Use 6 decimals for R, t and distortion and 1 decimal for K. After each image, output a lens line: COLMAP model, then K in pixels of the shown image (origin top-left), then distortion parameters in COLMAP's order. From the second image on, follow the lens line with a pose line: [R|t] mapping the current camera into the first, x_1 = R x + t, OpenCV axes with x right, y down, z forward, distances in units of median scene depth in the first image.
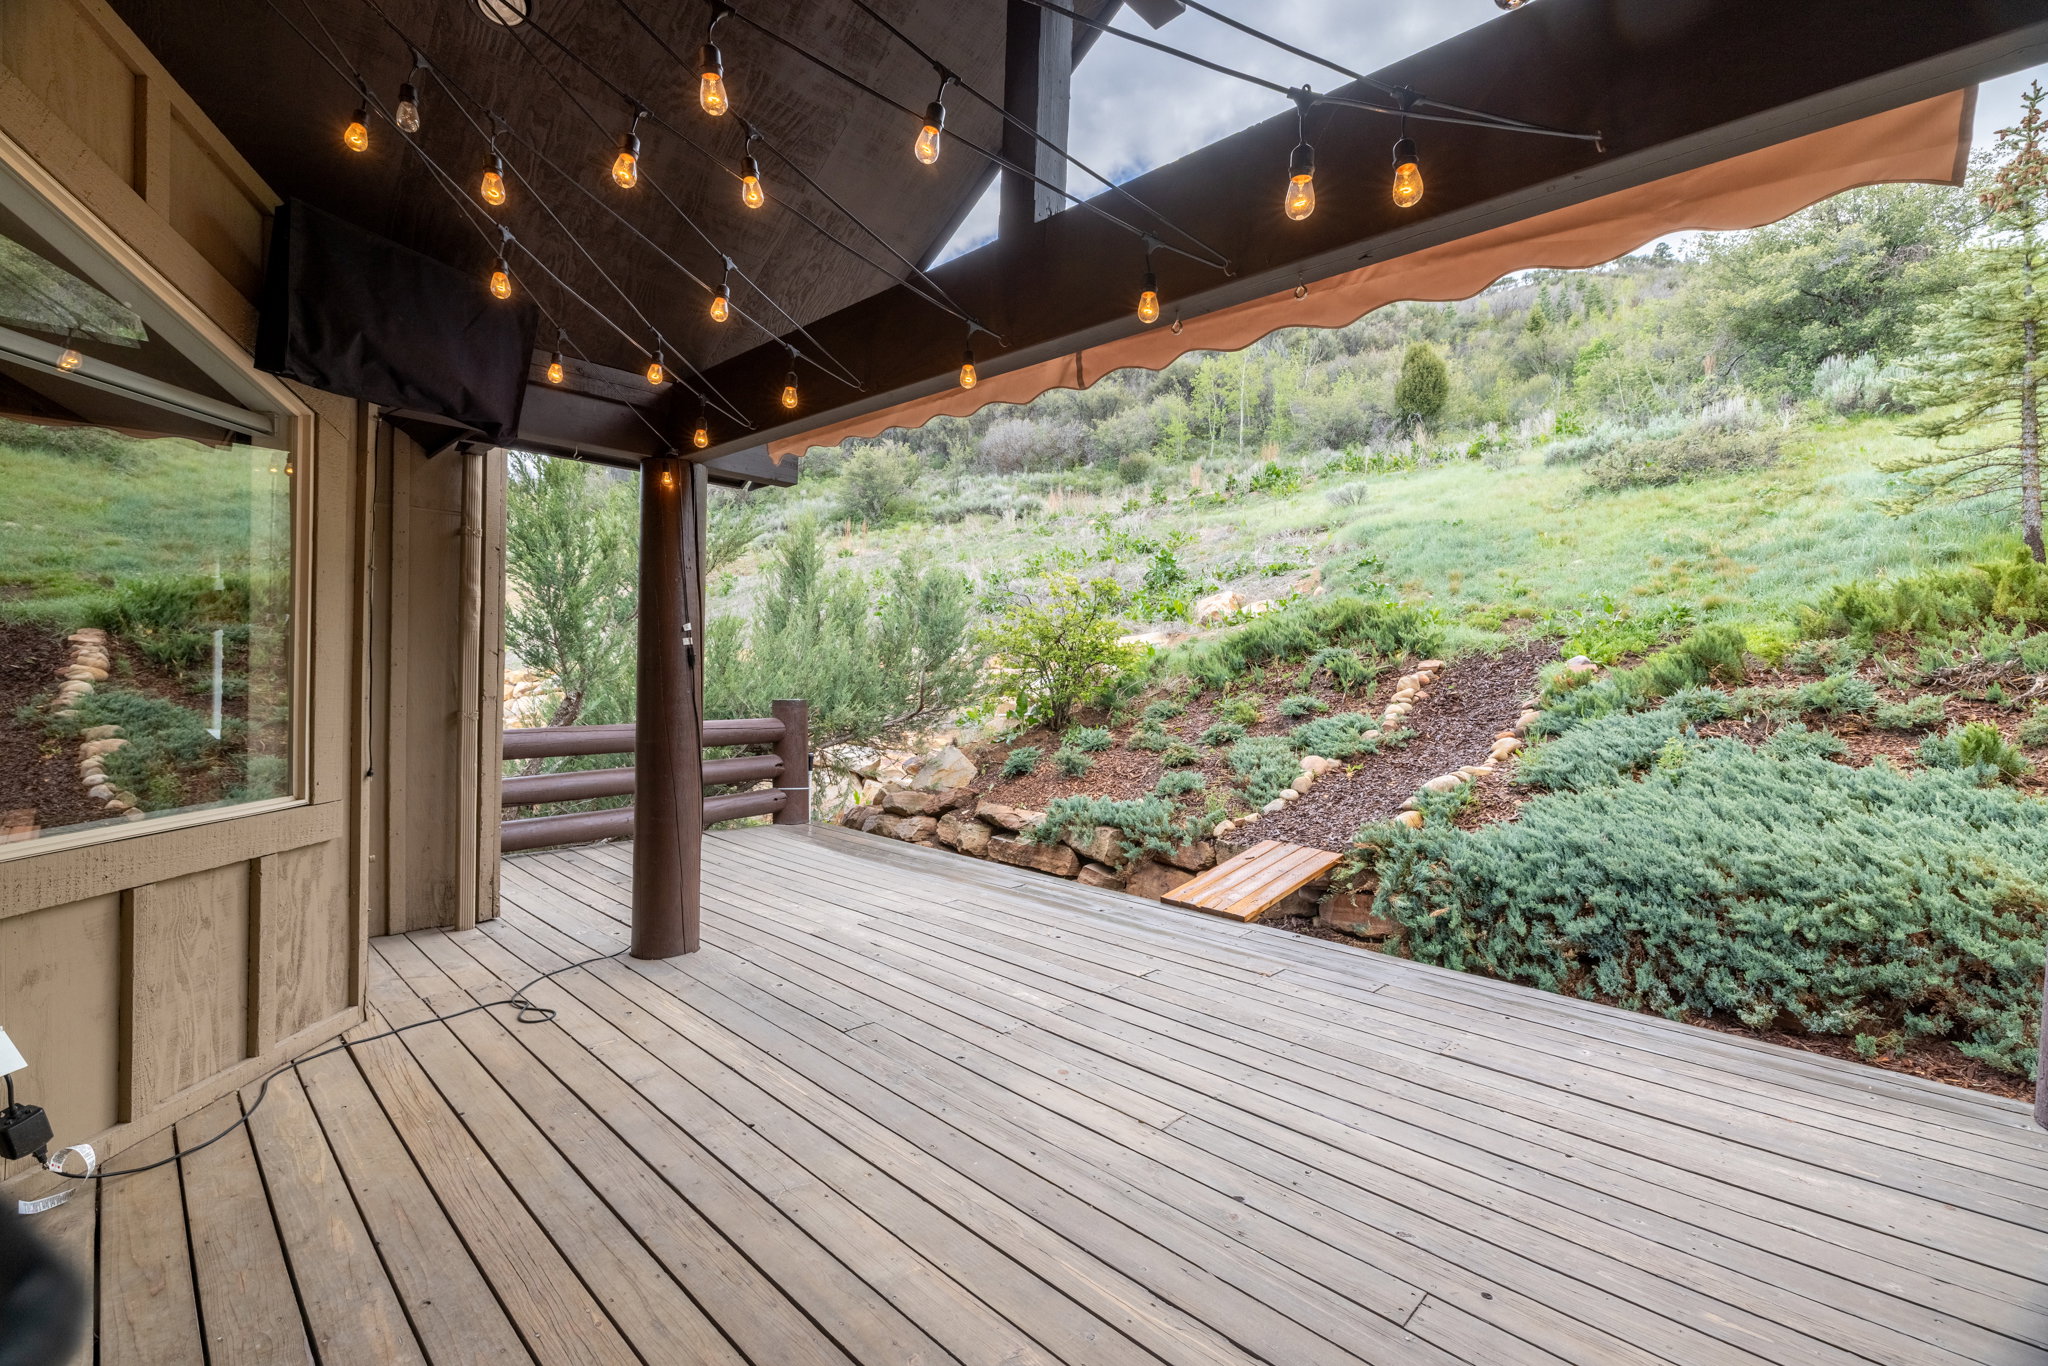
lens RADIAL K [[885.5, 0, 1021.2], [0, 885.5, 678.9], [0, 0, 1]] dist [0.000870, -0.000093]
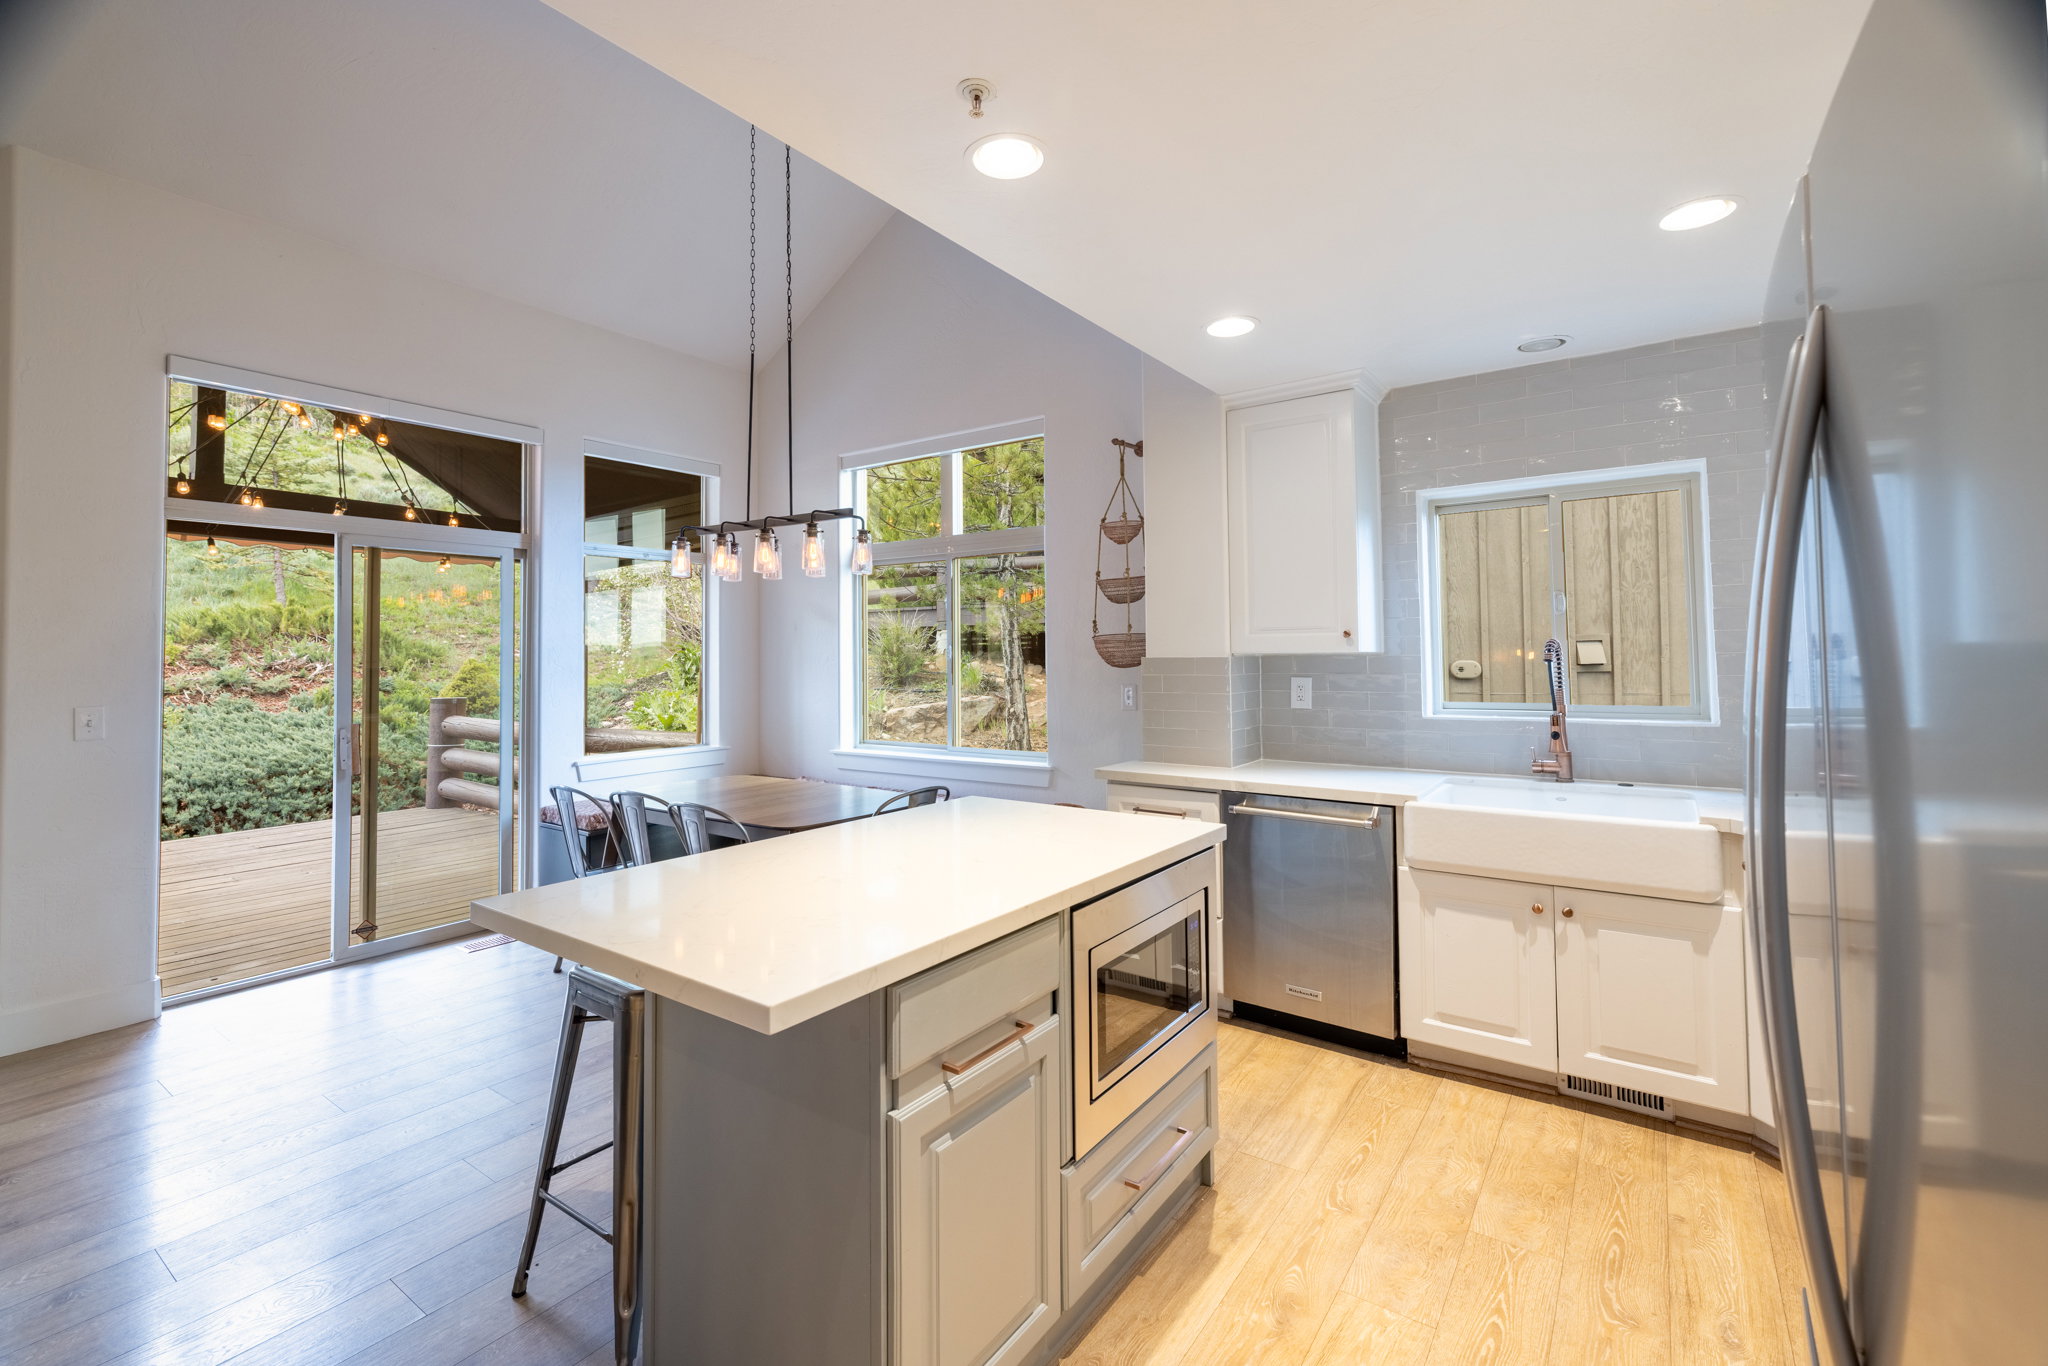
lens RADIAL K [[877.5, 0, 1012.0], [0, 877.5, 666.4], [0, 0, 1]] dist [0.001406, 0.000146]
pose [[-0.153410, -0.027660, 0.987775, -1.323176], [0.016300, 0.999401, 0.030517, -0.039095], [-0.988028, 0.020783, -0.152867, -0.348213]]
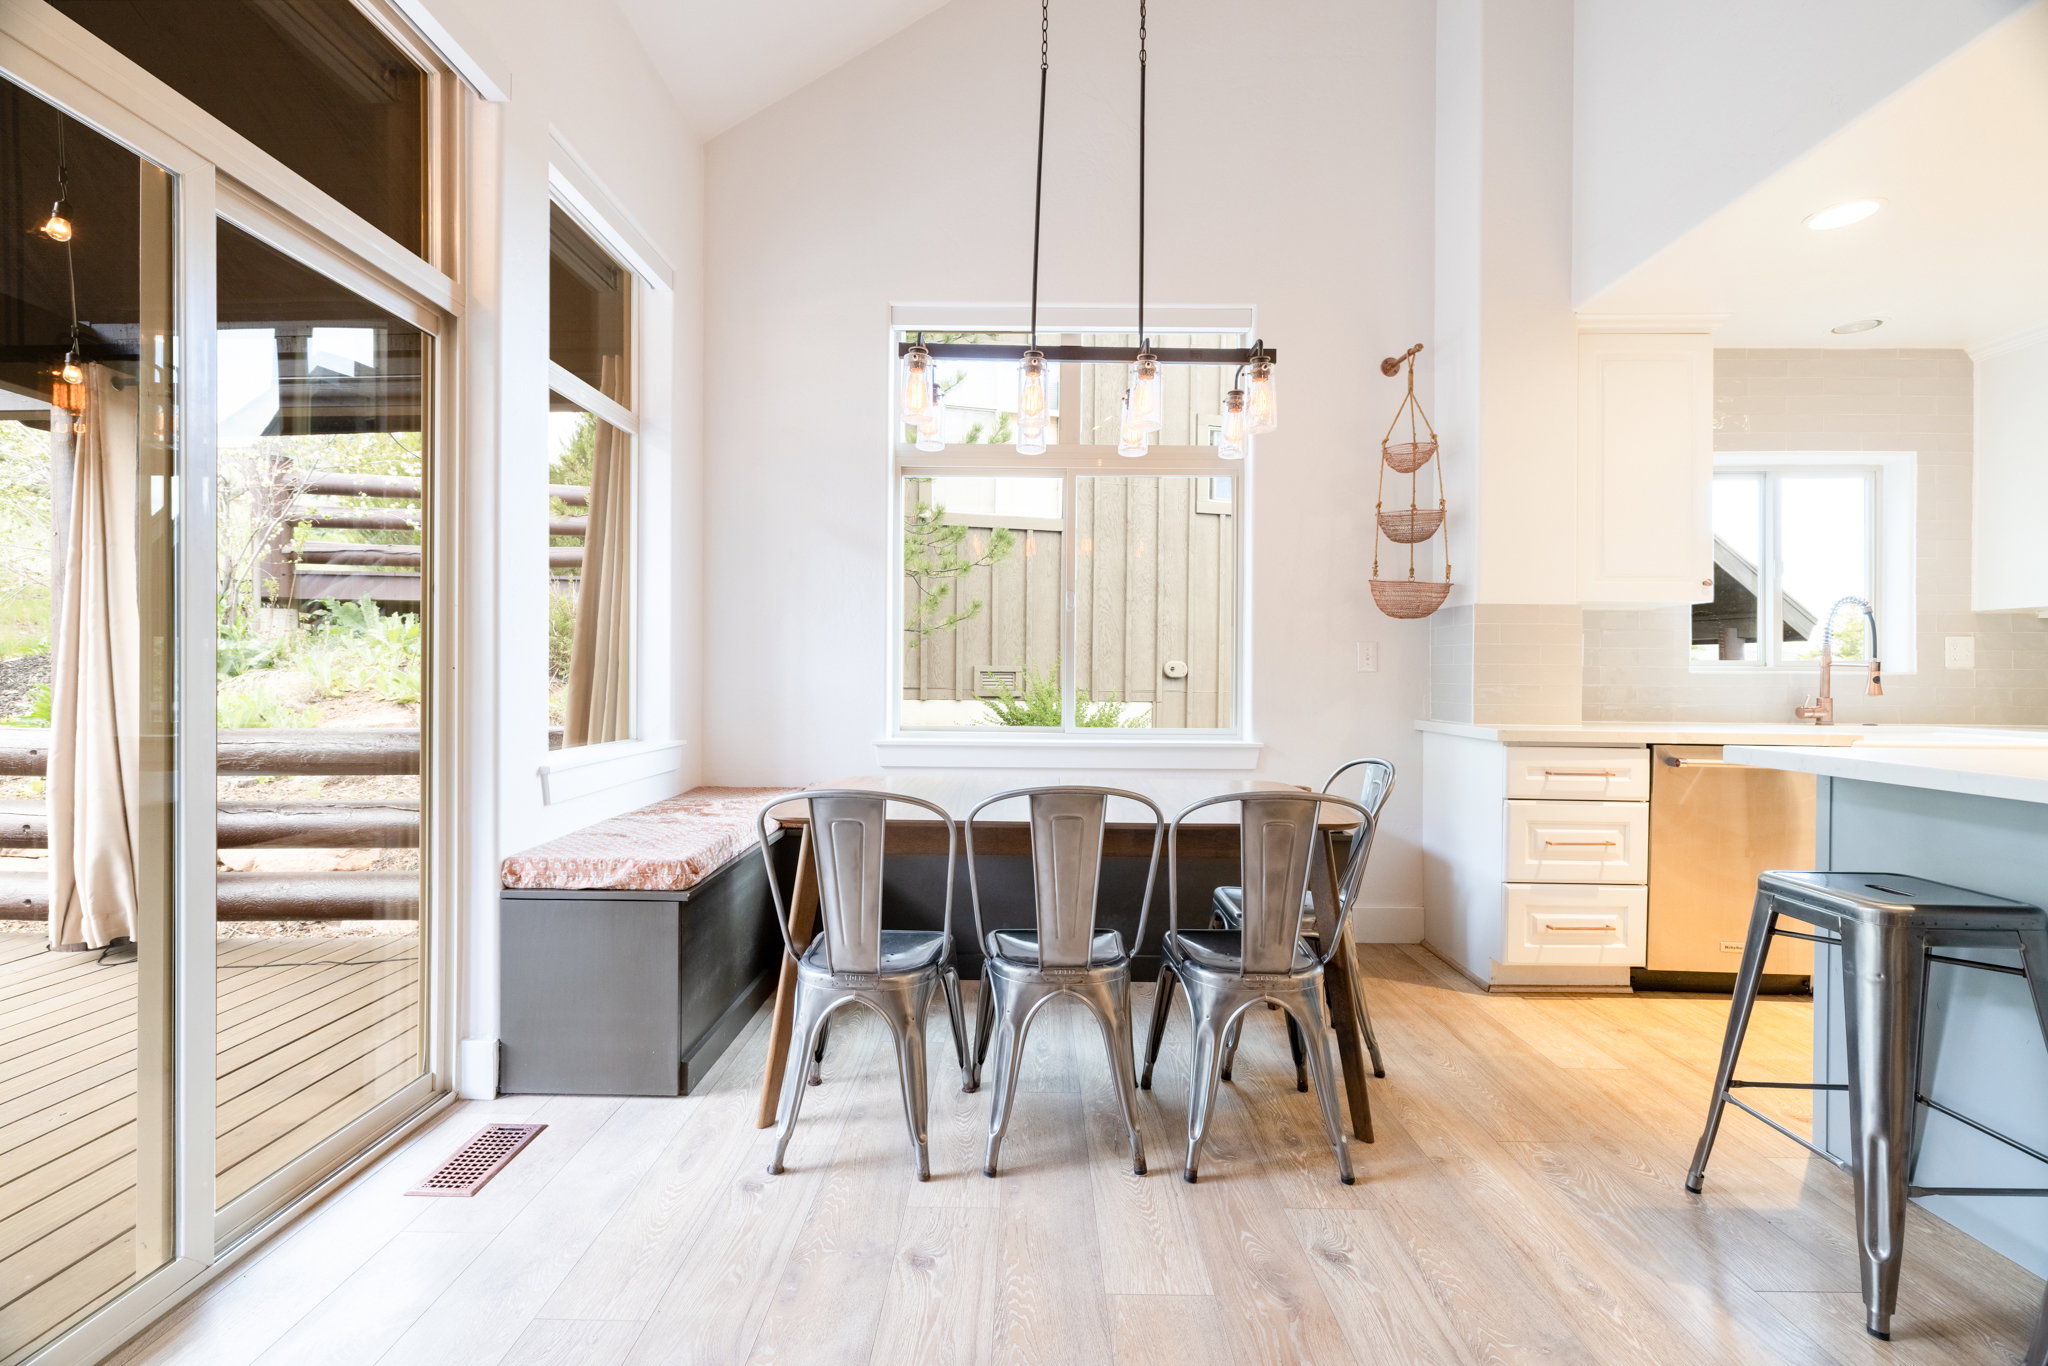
lens RADIAL K [[882.8, 0, 1024.8], [0, 882.8, 686.3], [0, 0, 1]] dist [0.006332, 0.000079]
pose [[-0.691124, -0.032321, 0.722013, -0.771405], [-0.013909, 0.999409, 0.031425, 0.032649], [-0.722602, 0.011677, -0.691165, 0.179883]]
